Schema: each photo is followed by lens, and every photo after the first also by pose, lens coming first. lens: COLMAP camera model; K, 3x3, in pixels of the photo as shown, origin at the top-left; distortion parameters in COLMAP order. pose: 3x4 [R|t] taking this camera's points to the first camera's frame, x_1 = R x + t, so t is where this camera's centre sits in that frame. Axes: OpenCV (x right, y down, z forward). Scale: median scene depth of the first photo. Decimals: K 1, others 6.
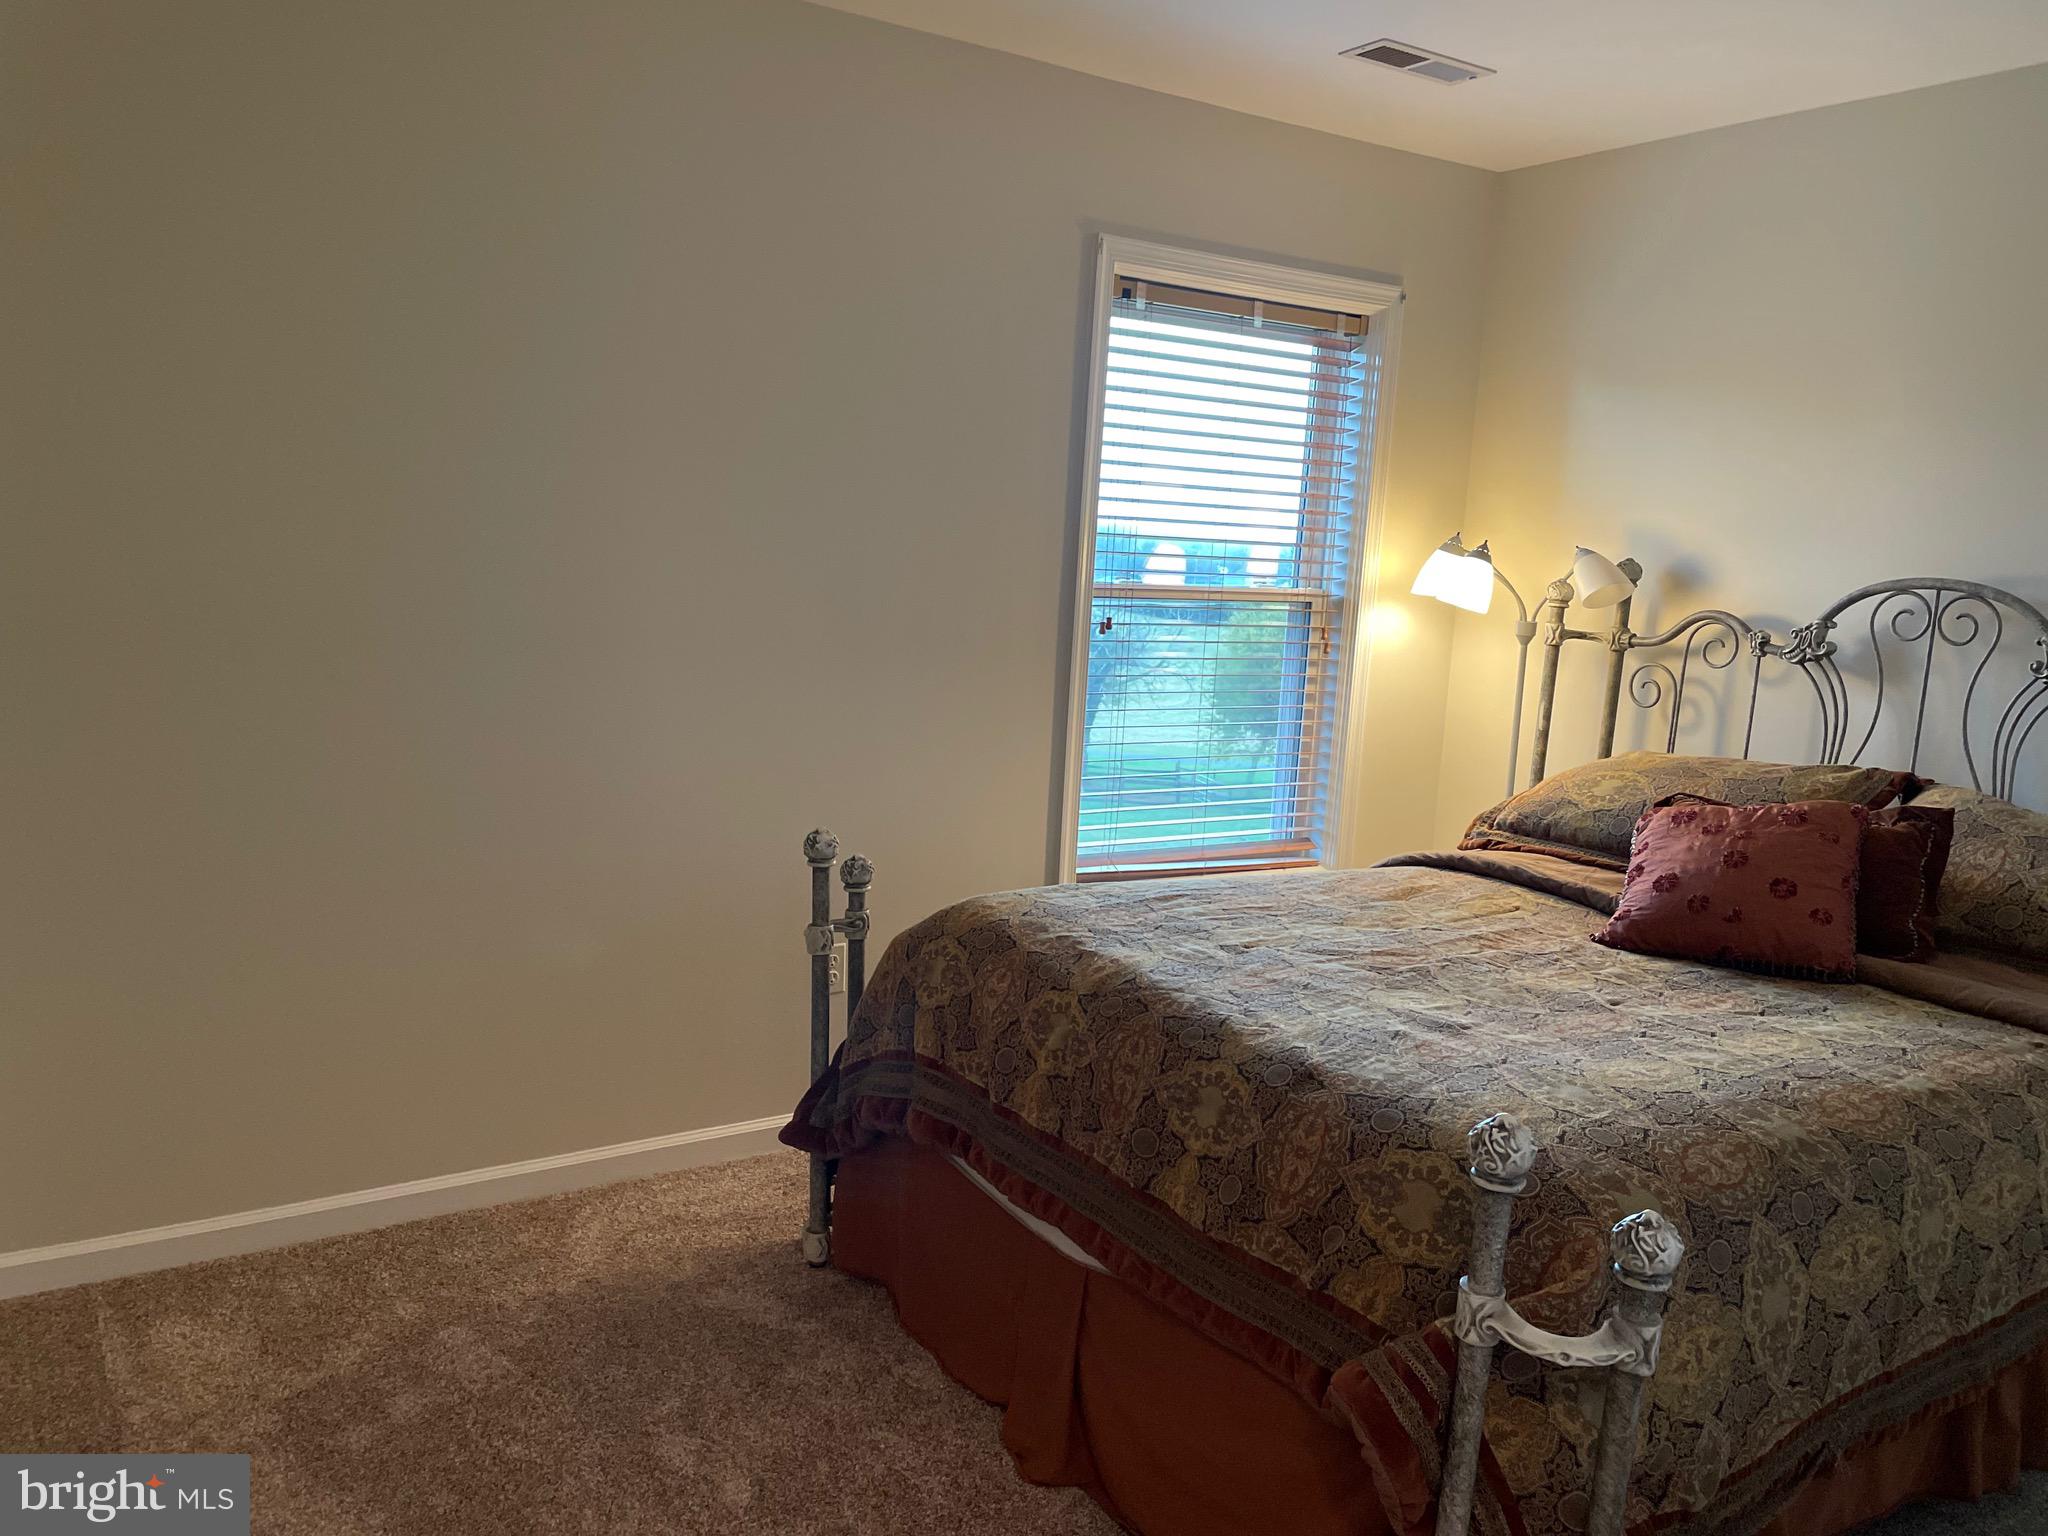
lens RADIAL K [[1555.6, 0, 1008.6], [0, 1555.6, 766.9], [0, 0, 1]] dist [0.082095, -0.108824]
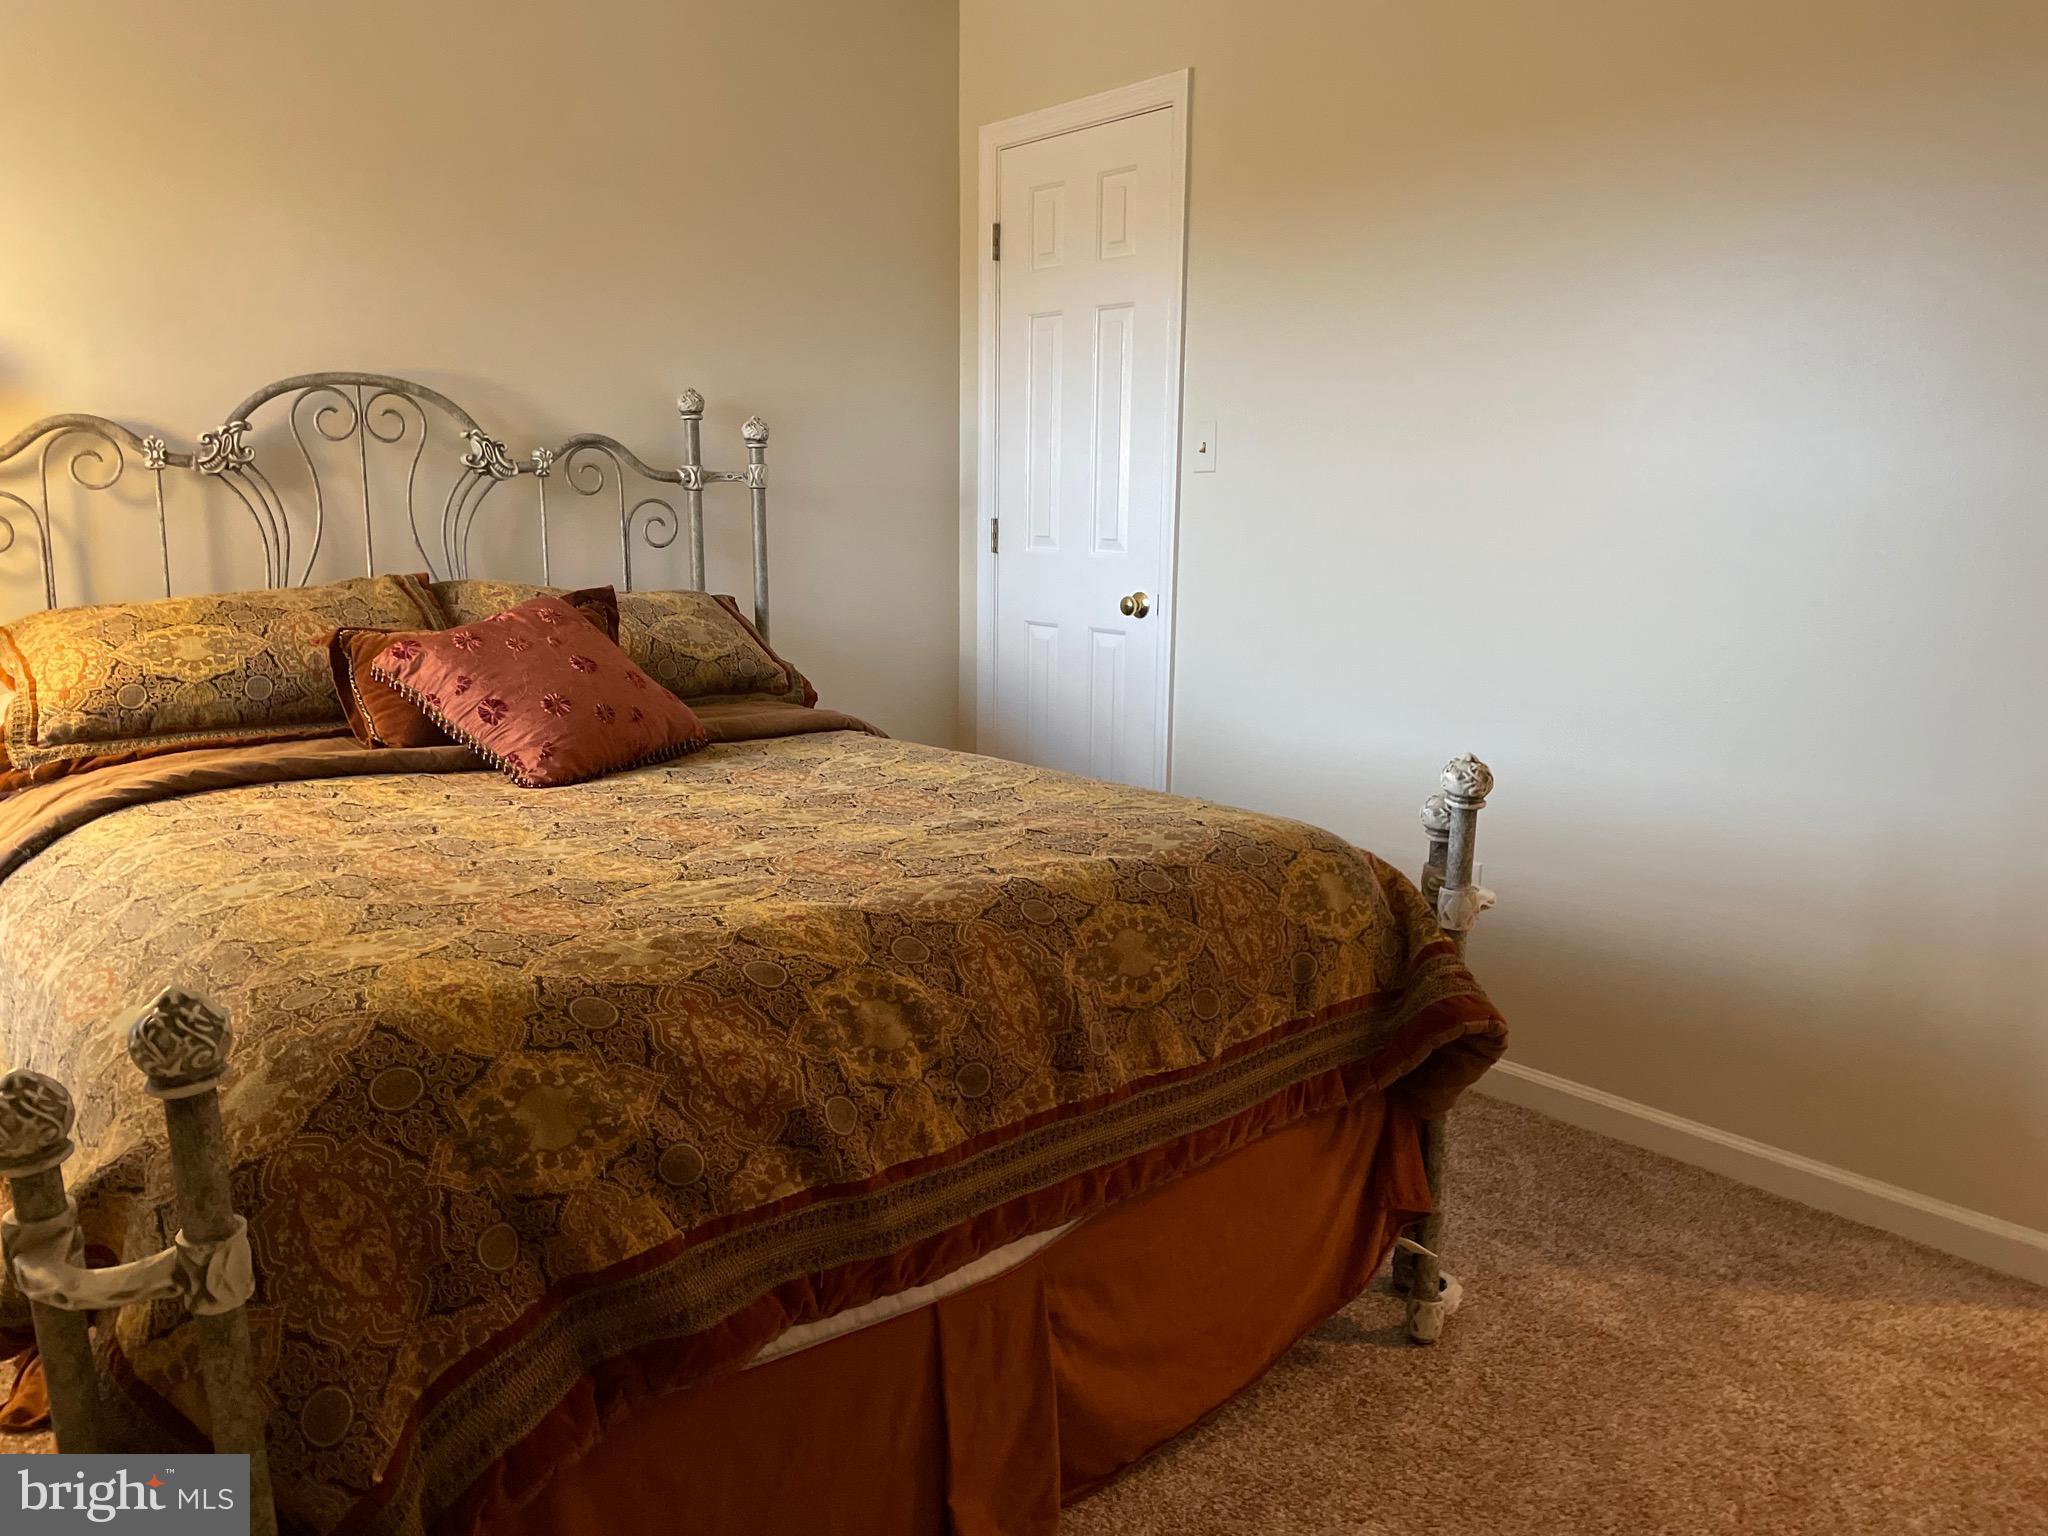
lens RADIAL K [[1555.6, 0, 1008.6], [0, 1555.6, 766.9], [0, 0, 1]] dist [0.082095, -0.108824]
pose [[-0.182222, -0.213004, 0.959909, -0.452299], [0.132435, 0.962041, 0.238617, -0.064275], [-0.974298, 0.170607, -0.147096, 0.786943]]
